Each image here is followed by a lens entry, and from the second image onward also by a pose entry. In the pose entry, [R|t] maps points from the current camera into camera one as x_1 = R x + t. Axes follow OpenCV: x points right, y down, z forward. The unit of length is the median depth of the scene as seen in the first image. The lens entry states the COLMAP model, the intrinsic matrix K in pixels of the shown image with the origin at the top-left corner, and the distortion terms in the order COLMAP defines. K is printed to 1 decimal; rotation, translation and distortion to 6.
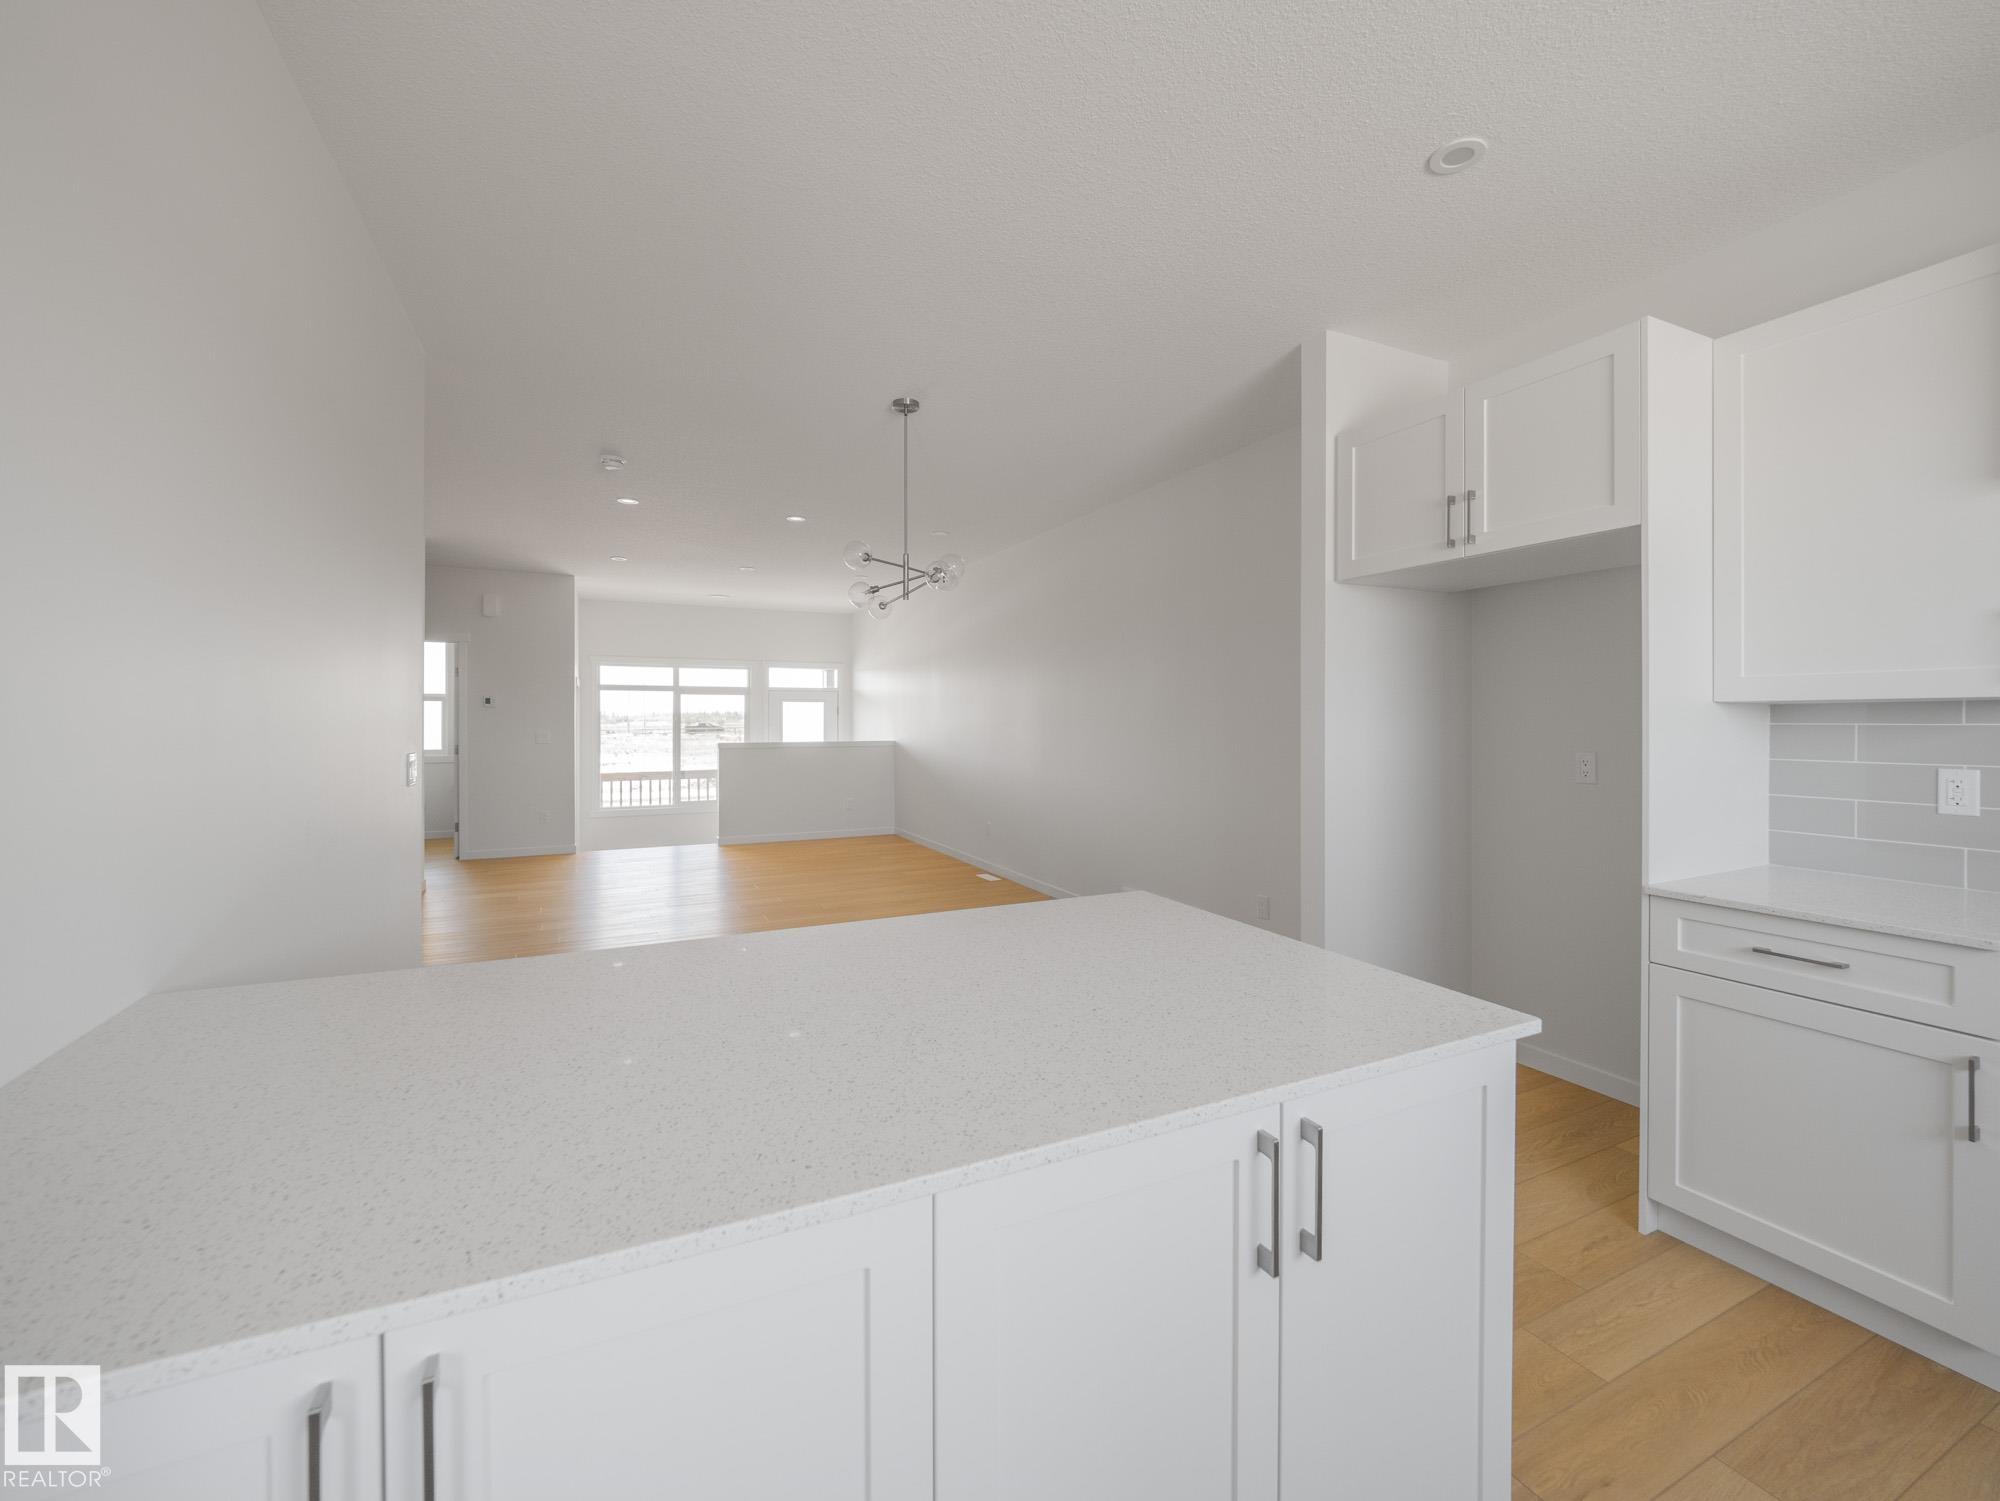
lens RADIAL K [[839.5, 0, 1000.5], [0, 839.5, 732.0], [0, 0, 1]] dist [0.009227, -0.003485]
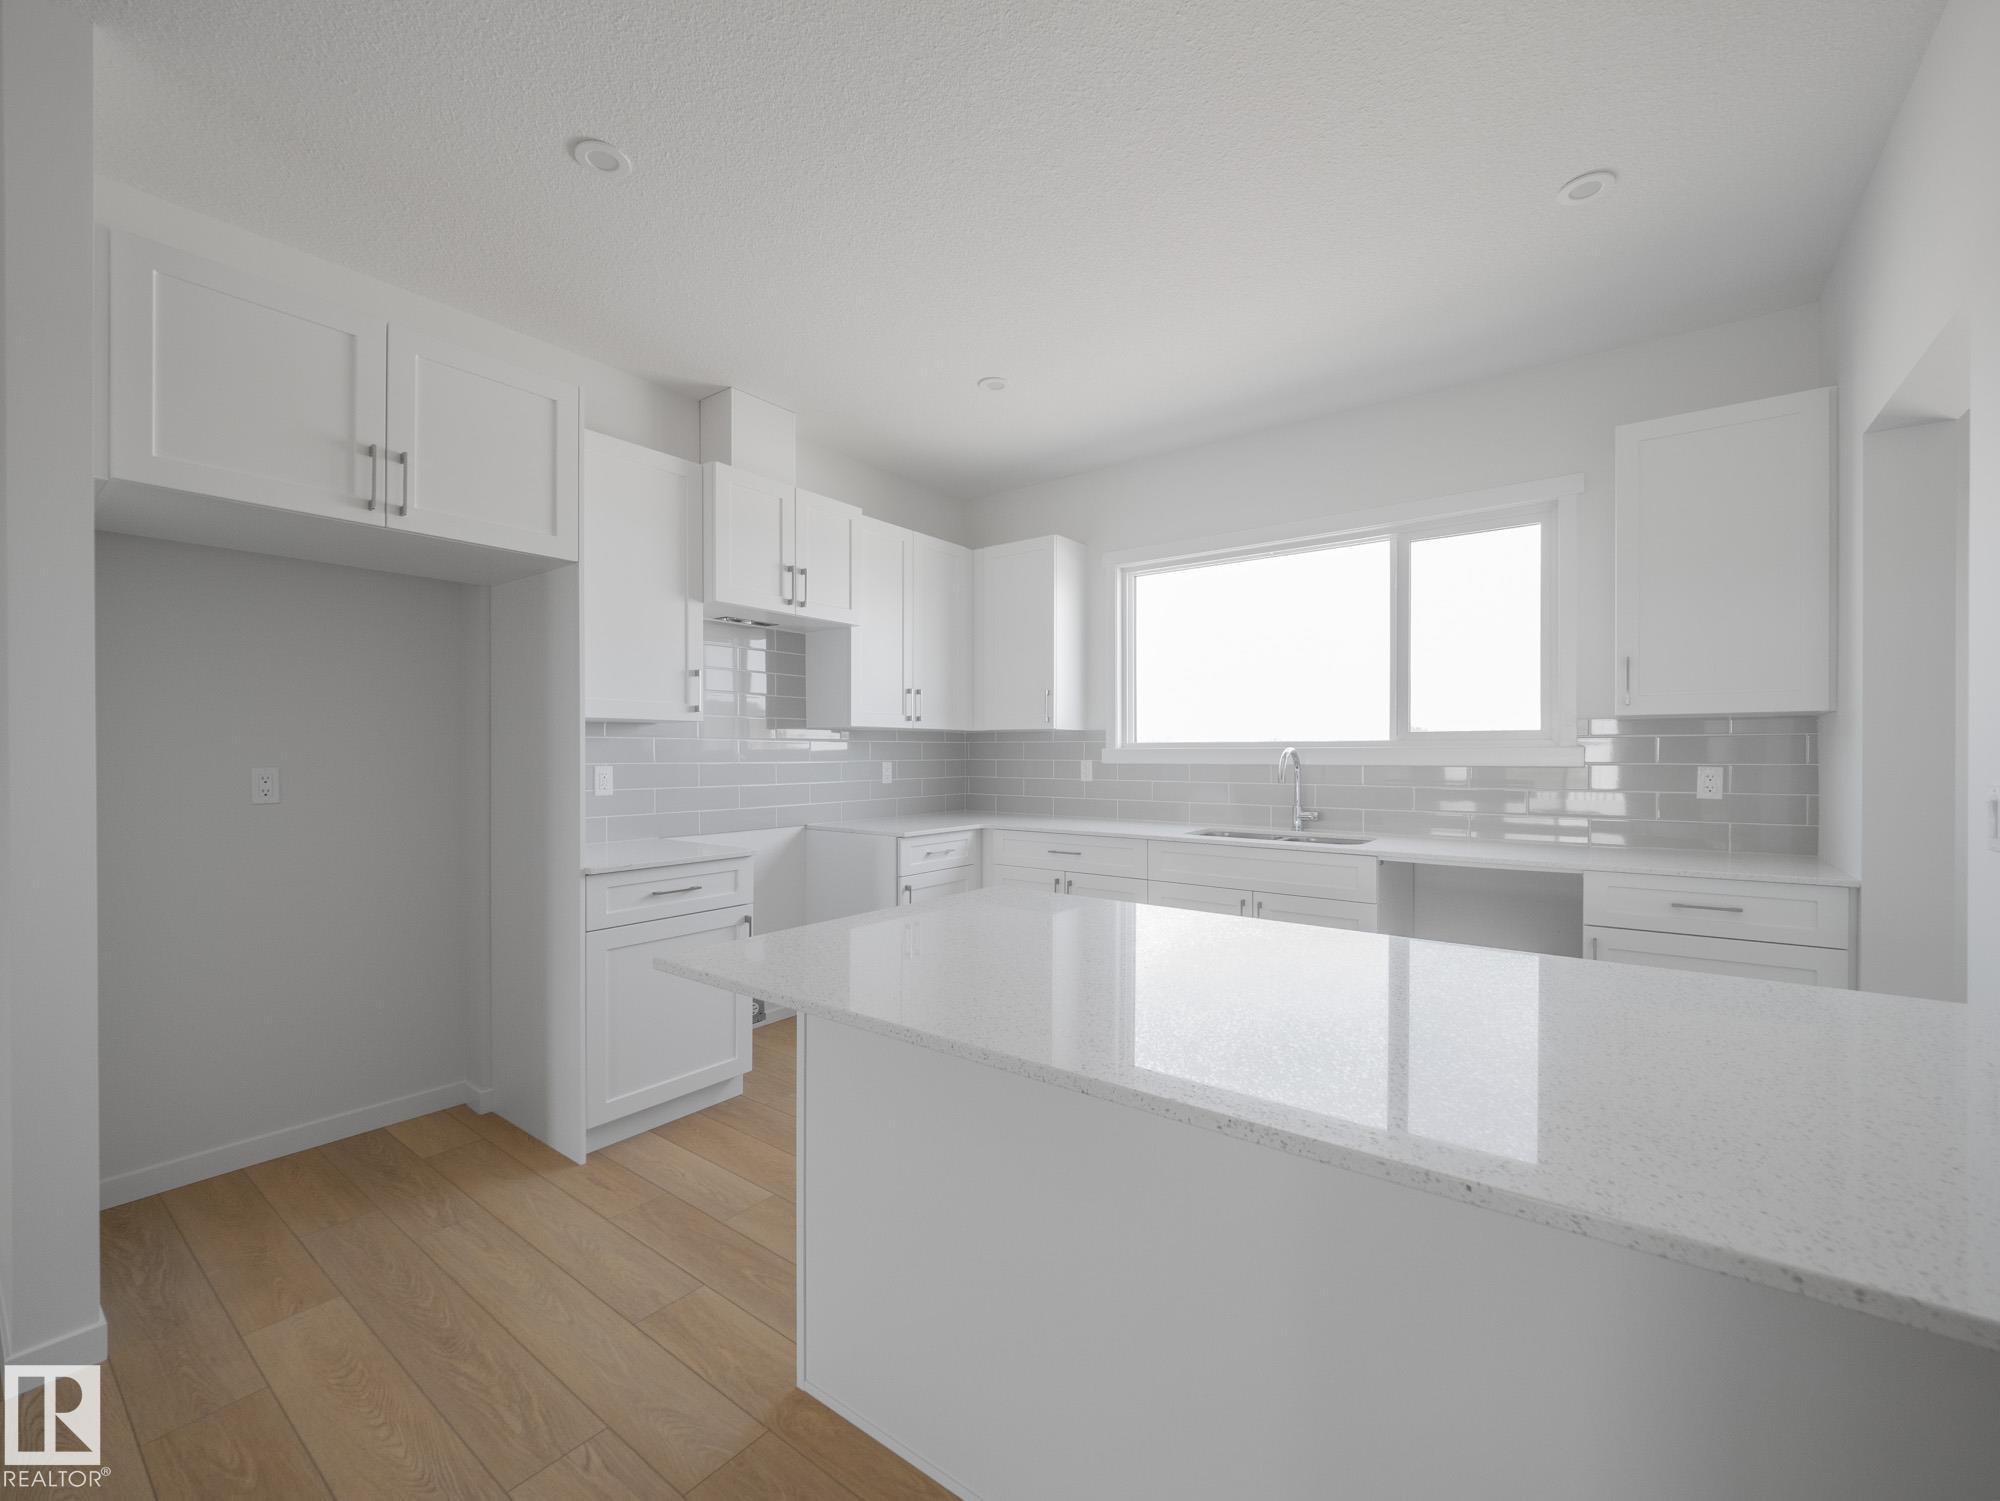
lens RADIAL K [[839.5, 0, 1002.9], [0, 839.5, 754.0], [0, 0, 1]] dist [0.009227, -0.003485]
pose [[-0.455936, 0.001675, 0.890011, -0.556524], [0.012570, 0.999911, 0.004558, 0.022923], [-0.889924, 0.013265, -0.455916, 1.006888]]
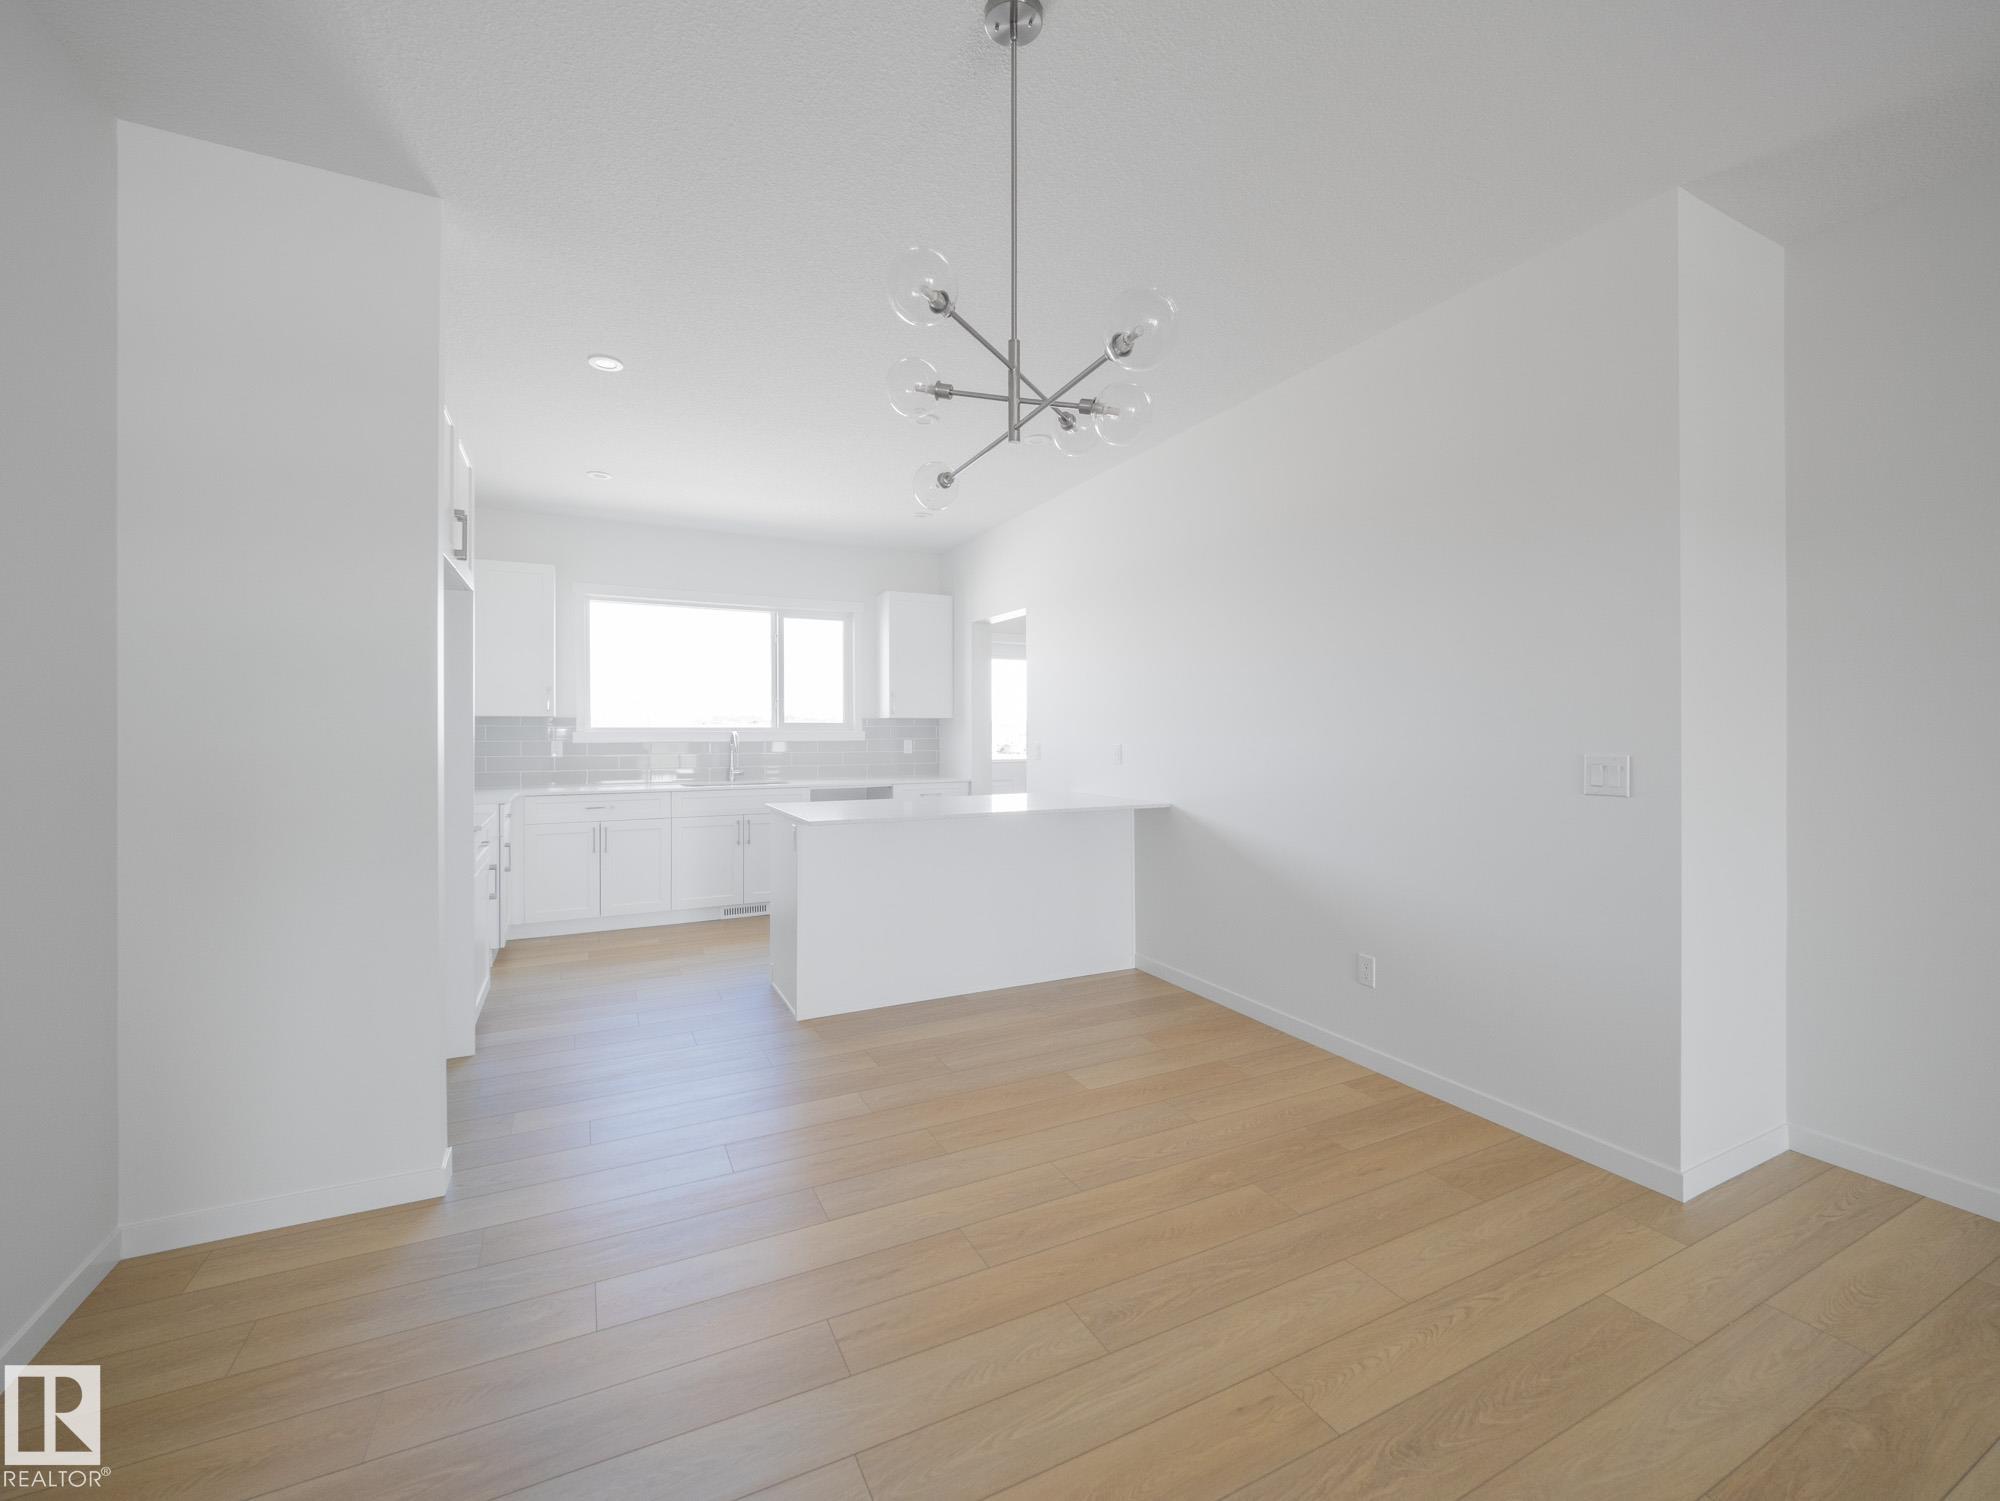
lens RADIAL K [[839.5, 0, 985.7], [0, 839.5, 734.3], [0, 0, 1]] dist [0.009227, -0.003485]
pose [[-0.999990, 0.004162, 0.001761, -0.171858], [0.004188, 0.999872, 0.015419, -0.004562], [-0.001697, 0.015426, -0.999880, 2.508179]]
